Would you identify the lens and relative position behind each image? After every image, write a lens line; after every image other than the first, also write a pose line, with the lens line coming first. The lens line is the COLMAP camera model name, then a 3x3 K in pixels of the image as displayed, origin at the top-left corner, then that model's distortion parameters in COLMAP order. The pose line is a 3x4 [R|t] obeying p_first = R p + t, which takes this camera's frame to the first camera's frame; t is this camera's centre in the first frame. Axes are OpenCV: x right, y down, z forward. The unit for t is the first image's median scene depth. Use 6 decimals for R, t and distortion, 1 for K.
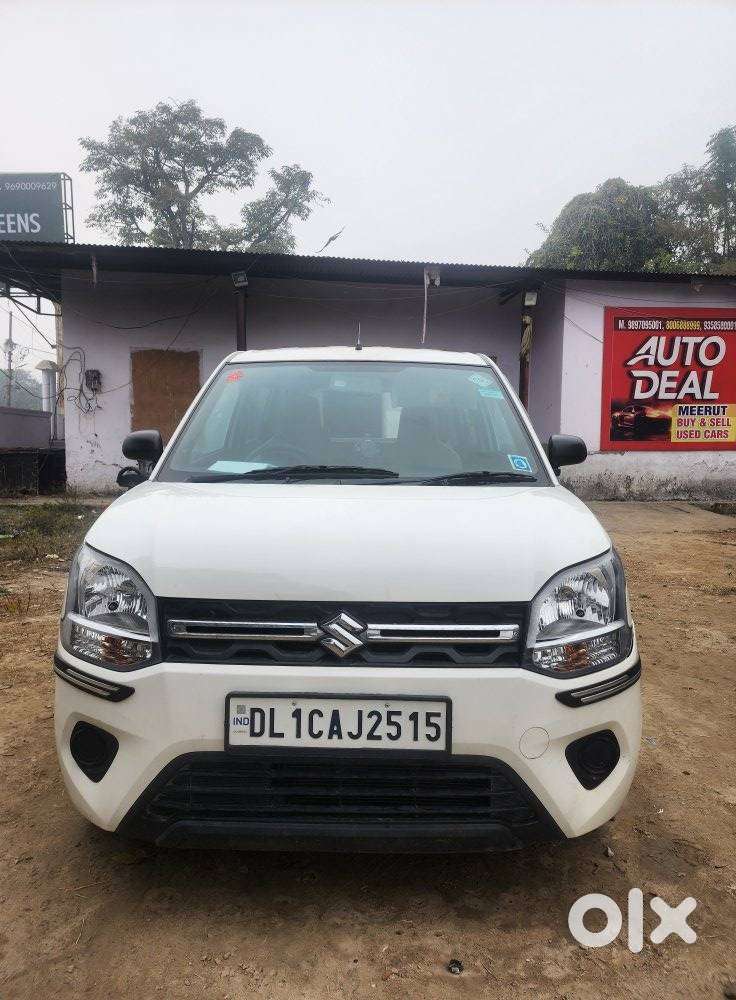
lens RADIAL K [[634.4, 0, 359.0], [0, 634.4, 571.1], [0, 0, 1]] dist [0.061365, -0.050325]
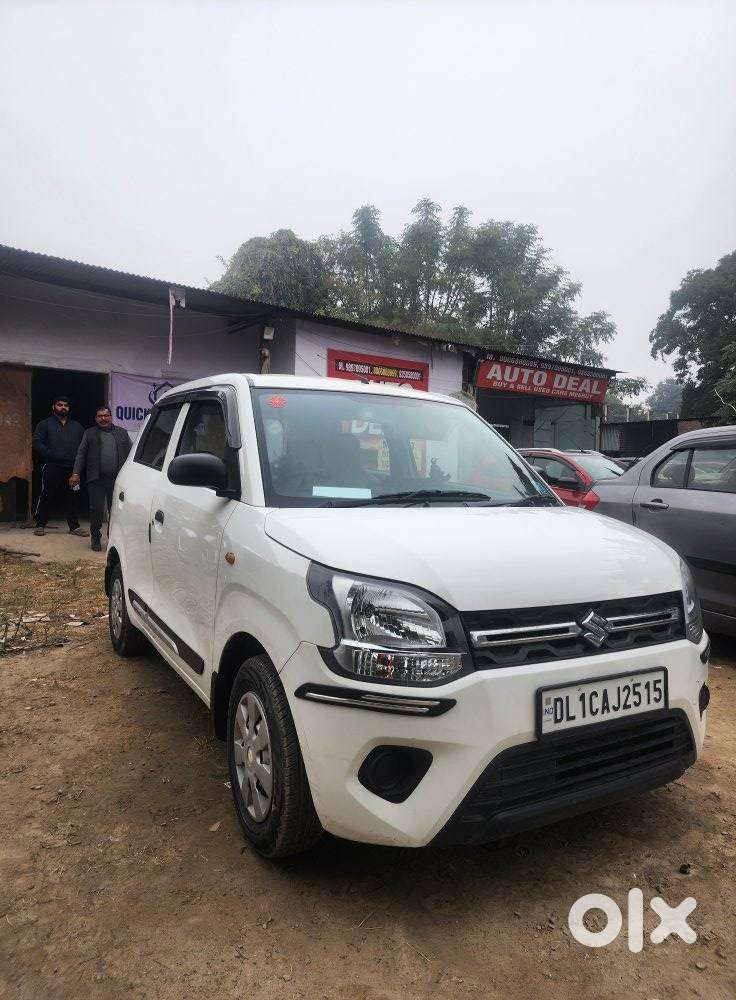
lens RADIAL K [[634.4, 0, 380.3], [0, 634.4, 563.9], [0, 0, 1]] dist [0.061365, -0.050325]
pose [[0.862569, -0.057229, 0.502692, -0.989721], [0.079849, 0.996528, -0.023564, -0.028863], [-0.499599, 0.060465, 0.864144, 0.126525]]
